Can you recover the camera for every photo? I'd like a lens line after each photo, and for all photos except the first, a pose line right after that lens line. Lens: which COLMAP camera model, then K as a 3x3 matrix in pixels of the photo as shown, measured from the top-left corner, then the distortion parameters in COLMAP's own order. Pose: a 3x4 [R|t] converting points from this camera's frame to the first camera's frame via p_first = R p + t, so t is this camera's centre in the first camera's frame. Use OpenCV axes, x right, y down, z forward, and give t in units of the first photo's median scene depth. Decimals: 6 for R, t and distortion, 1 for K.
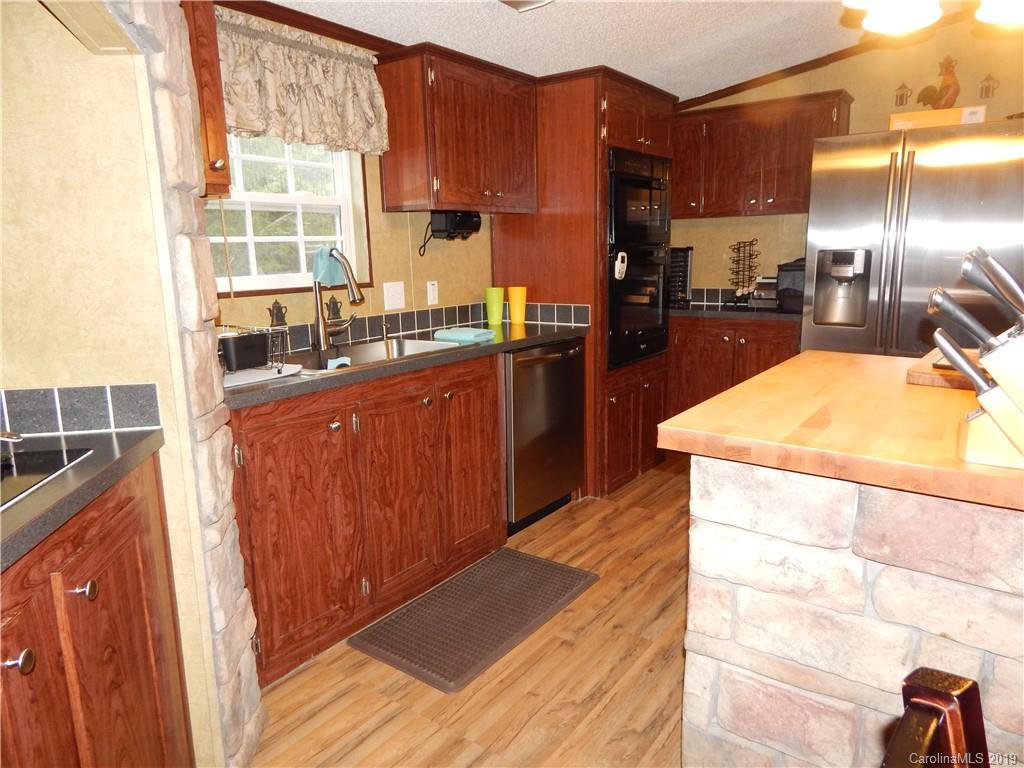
lens RADIAL K [[679.1, 0, 512.1], [0, 679.1, 376.2], [0, 0, 1]] dist [0.008374, -0.009766]
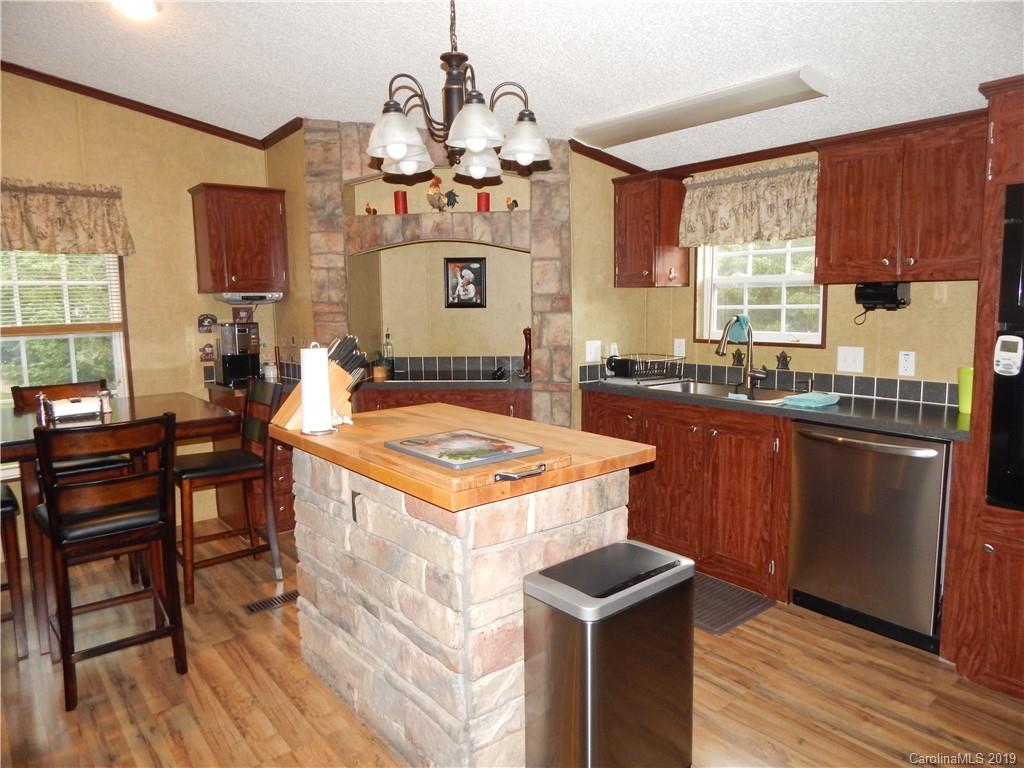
lens RADIAL K [[679.1, 0, 517.9], [0, 679.1, 373.5], [0, 0, 1]] dist [0.008374, -0.009766]
pose [[-0.253963, 0.127063, -0.958832, 1.002455], [-0.158994, 0.972364, 0.170968, -0.197666], [0.954057, 0.195868, -0.226742, 0.745055]]
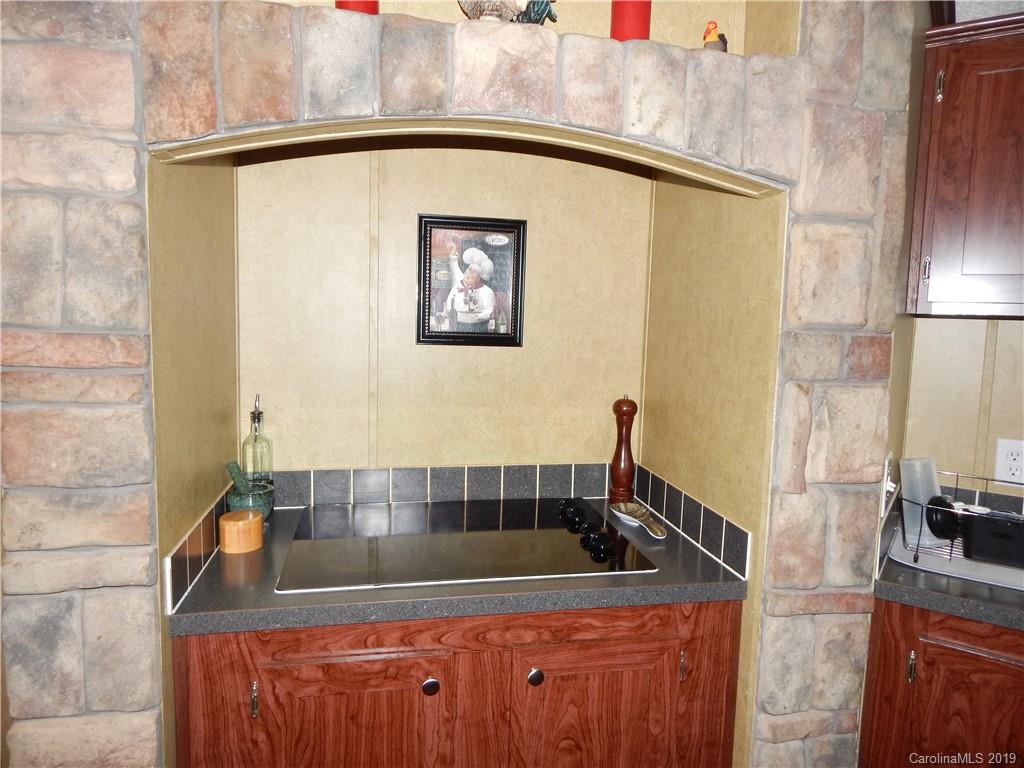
lens RADIAL K [[679.1, 0, 518.2], [0, 679.1, 378.7], [0, 0, 1]] dist [0.008374, -0.009766]
pose [[0.035462, 0.117569, -0.992431, 0.171274], [-0.208506, 0.972072, 0.107706, -0.108281], [0.977378, 0.203108, 0.058985, 0.280663]]
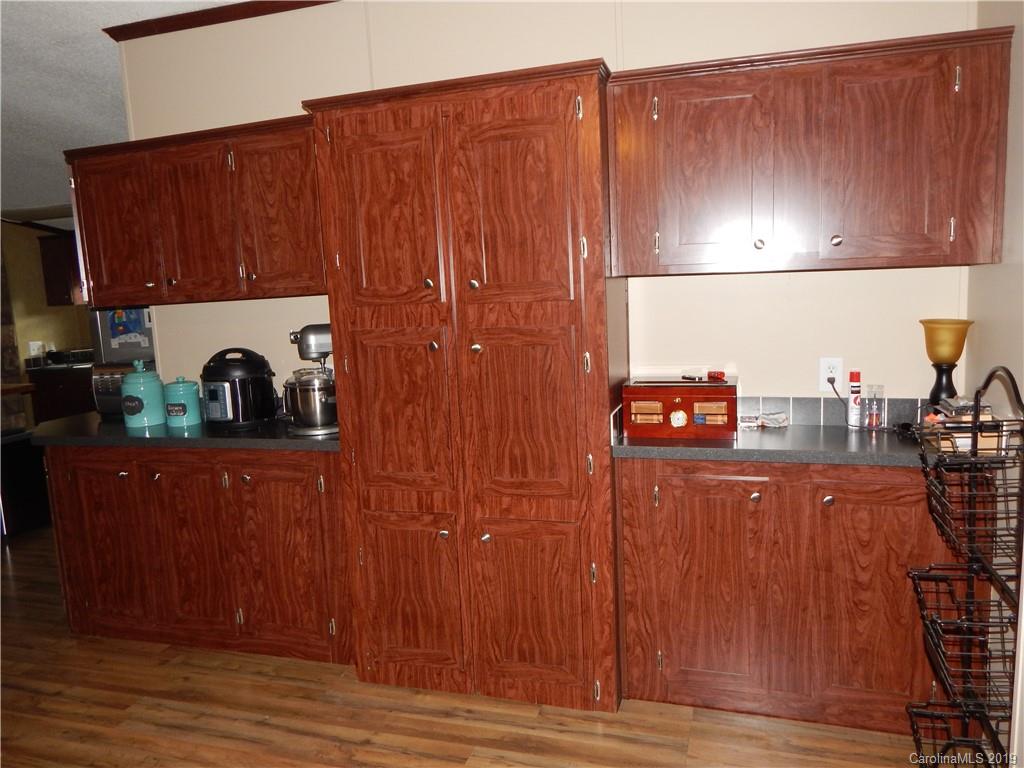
lens RADIAL K [[735.9, 0, 511.2], [0, 735.9, 375.5], [0, 0, 1]] dist [0.000178, 0.000396]
pose [[0.313008, 0.113968, -0.942888, 2.197723], [-0.133264, 0.988223, 0.075208, -0.310224], [0.940355, 0.102112, 0.324509, 1.199791]]
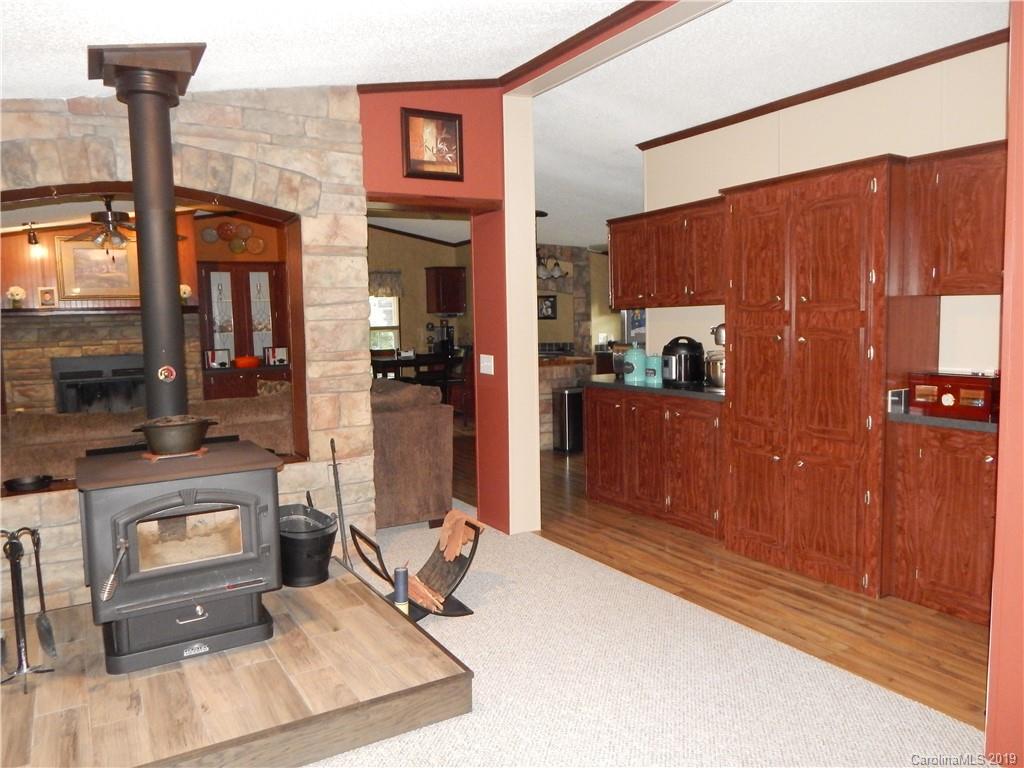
lens RADIAL K [[735.9, 0, 505.2], [0, 735.9, 375.9], [0, 0, 1]] dist [0.000178, 0.000396]
pose [[-0.407540, 0.095859, -0.908142, 2.743501], [-0.143658, 0.975363, 0.167423, -0.349834], [0.901817, 0.198693, -0.383728, 1.441599]]
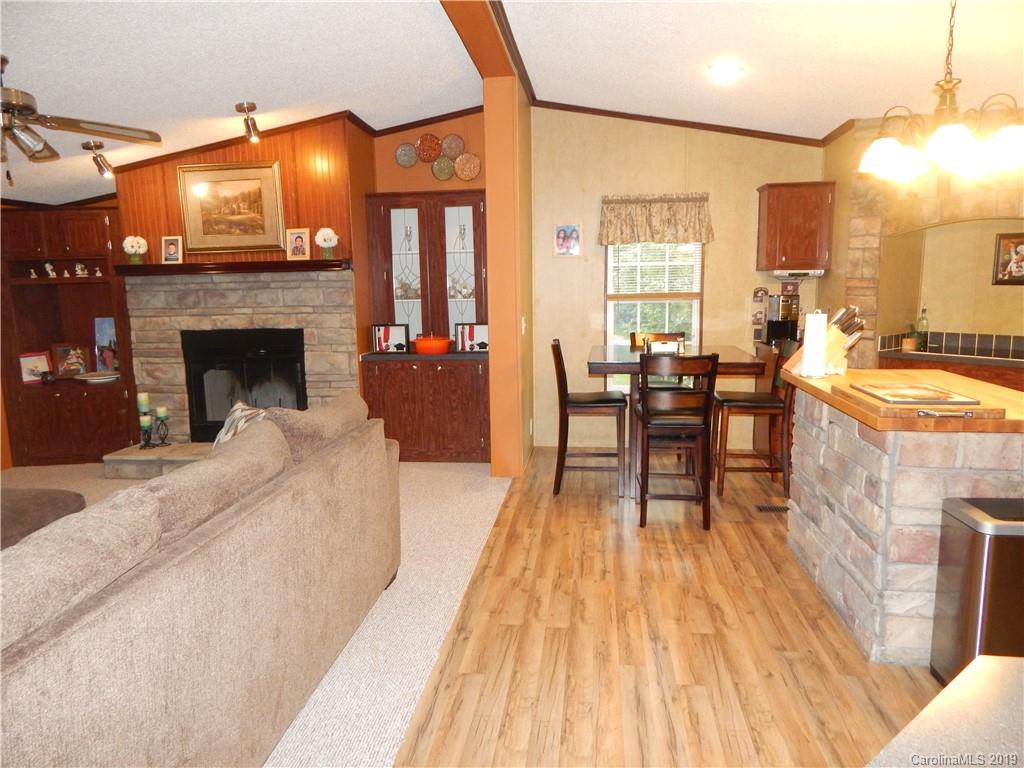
lens RADIAL K [[679.1, 0, 516.5], [0, 679.1, 377.6], [0, 0, 1]] dist [0.008374, -0.009766]
pose [[-0.874017, 0.095224, -0.476474, 1.222005], [-0.064503, 0.949192, 0.308017, -0.254766], [0.481596, 0.299946, -0.823467, 1.007150]]
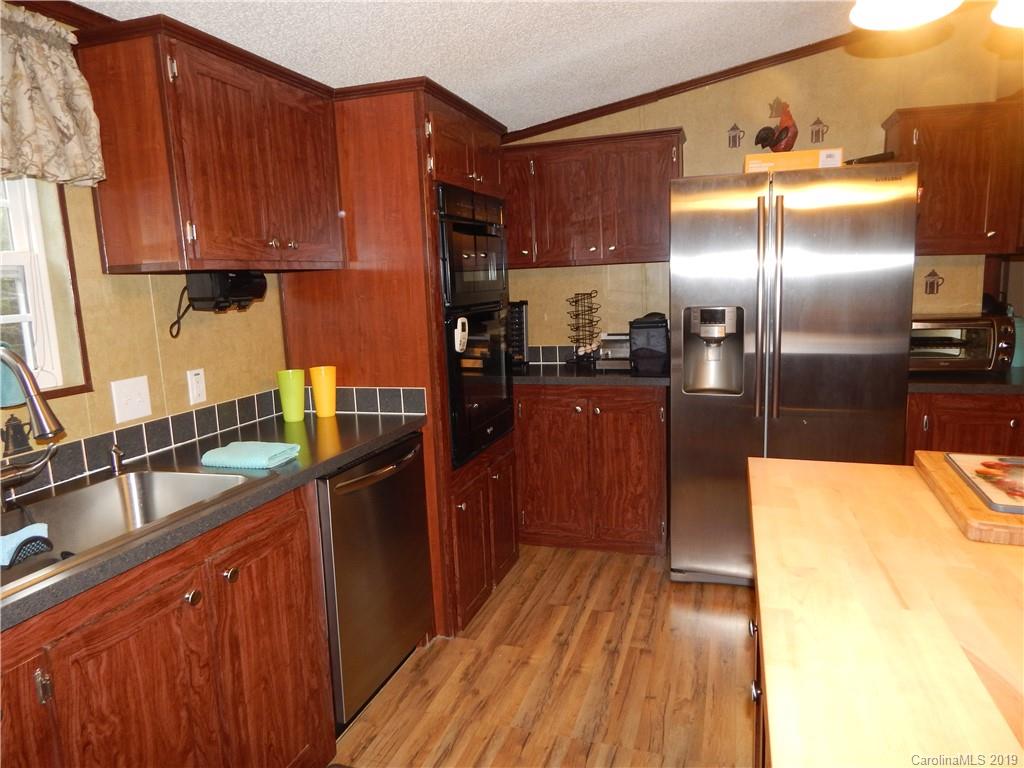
lens RADIAL K [[679.1, 0, 514.9], [0, 679.1, 375.4], [0, 0, 1]] dist [0.008374, -0.009766]
pose [[0.951644, -0.061128, 0.301059, -0.018635], [0.076997, 0.996183, -0.041117, -0.085939], [-0.297396, 0.062310, 0.952719, 0.266041]]
